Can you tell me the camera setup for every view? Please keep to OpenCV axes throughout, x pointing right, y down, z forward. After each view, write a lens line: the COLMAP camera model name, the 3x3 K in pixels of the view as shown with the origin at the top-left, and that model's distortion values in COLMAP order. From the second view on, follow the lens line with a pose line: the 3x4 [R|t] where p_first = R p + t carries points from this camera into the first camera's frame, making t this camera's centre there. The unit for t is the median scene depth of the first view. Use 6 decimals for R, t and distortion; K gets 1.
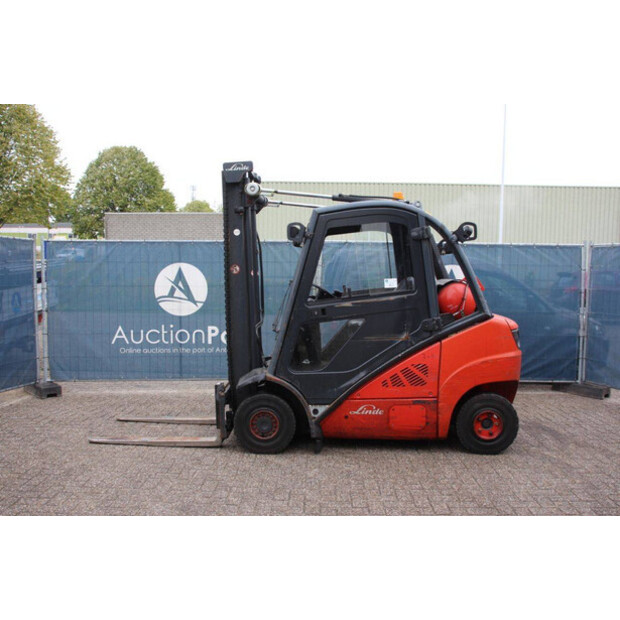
lens RADIAL K [[560.1, 0, 310.0], [0, 560.1, 310.0], [0, 0, 1]] dist [-0.150824, 0.181395]
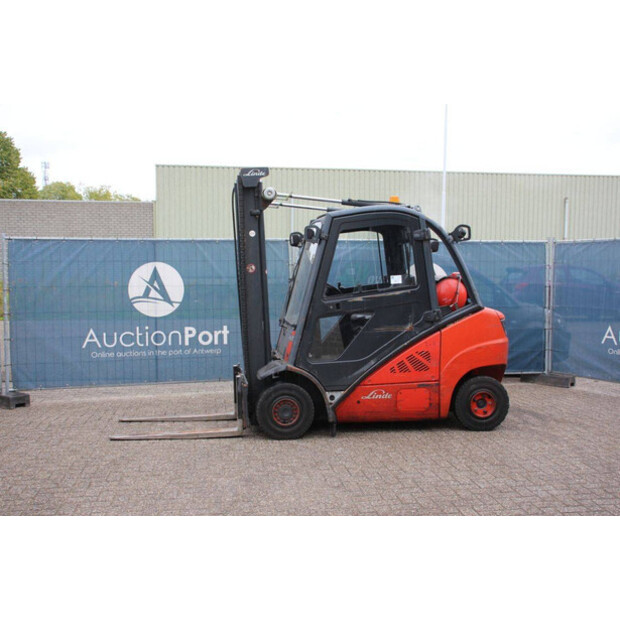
lens RADIAL K [[679.4, 0, 310.0], [0, 679.4, 310.0], [0, 0, 1]] dist [-0.077045, 0.185301]
pose [[0.986212, -0.019019, 0.164392, -0.246469], [0.020516, 0.999762, -0.007414, 0.019120], [-0.164212, 0.010684, 0.986367, -0.305082]]
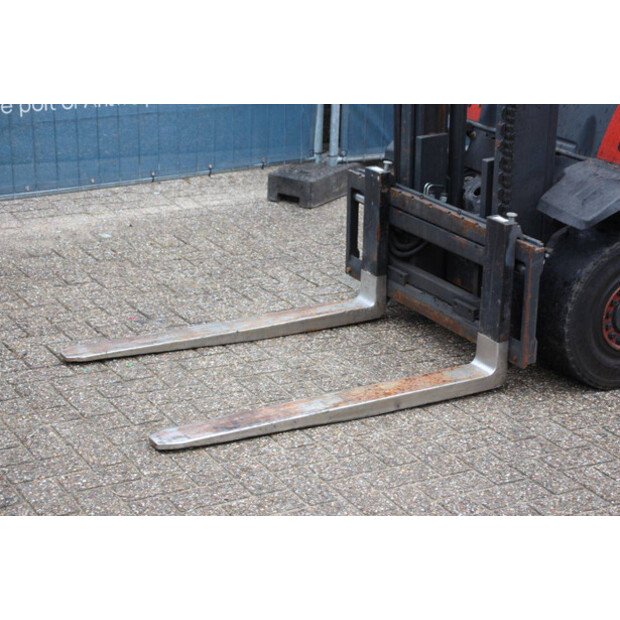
lens RADIAL K [[1361.3, 0, 310.0], [0, 1361.3, 310.0], [0, 0, 1]] dist [0.335942, -0.002896]
pose [[0.863675, -0.143228, 0.483271, -0.721738], [0.004210, 0.960795, 0.277228, -0.057519], [-0.504031, -0.237401, 0.830418, 0.325988]]
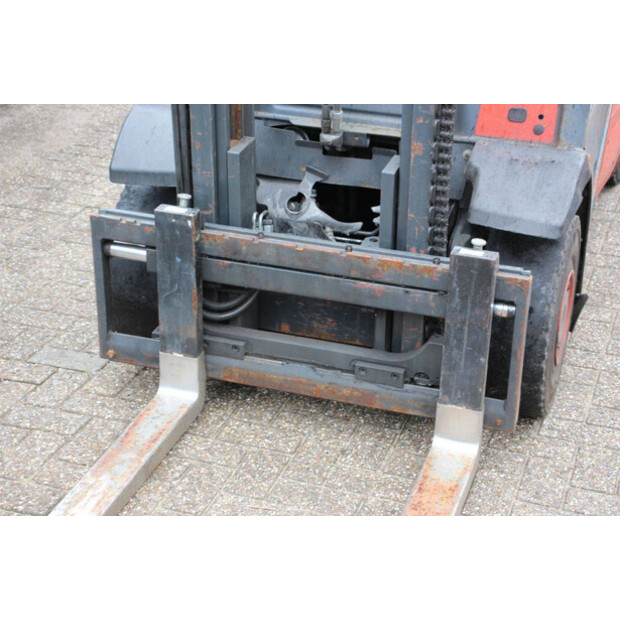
lens RADIAL K [[1249.7, 0, 310.0], [0, 1249.7, 310.0], [0, 0, 1]] dist [0.035551, 0.084362]
pose [[0.295569, -0.418485, 0.858784, -0.707778], [0.040921, 0.903668, 0.426274, -0.093953], [-0.954445, -0.090851, 0.284221, 0.930459]]
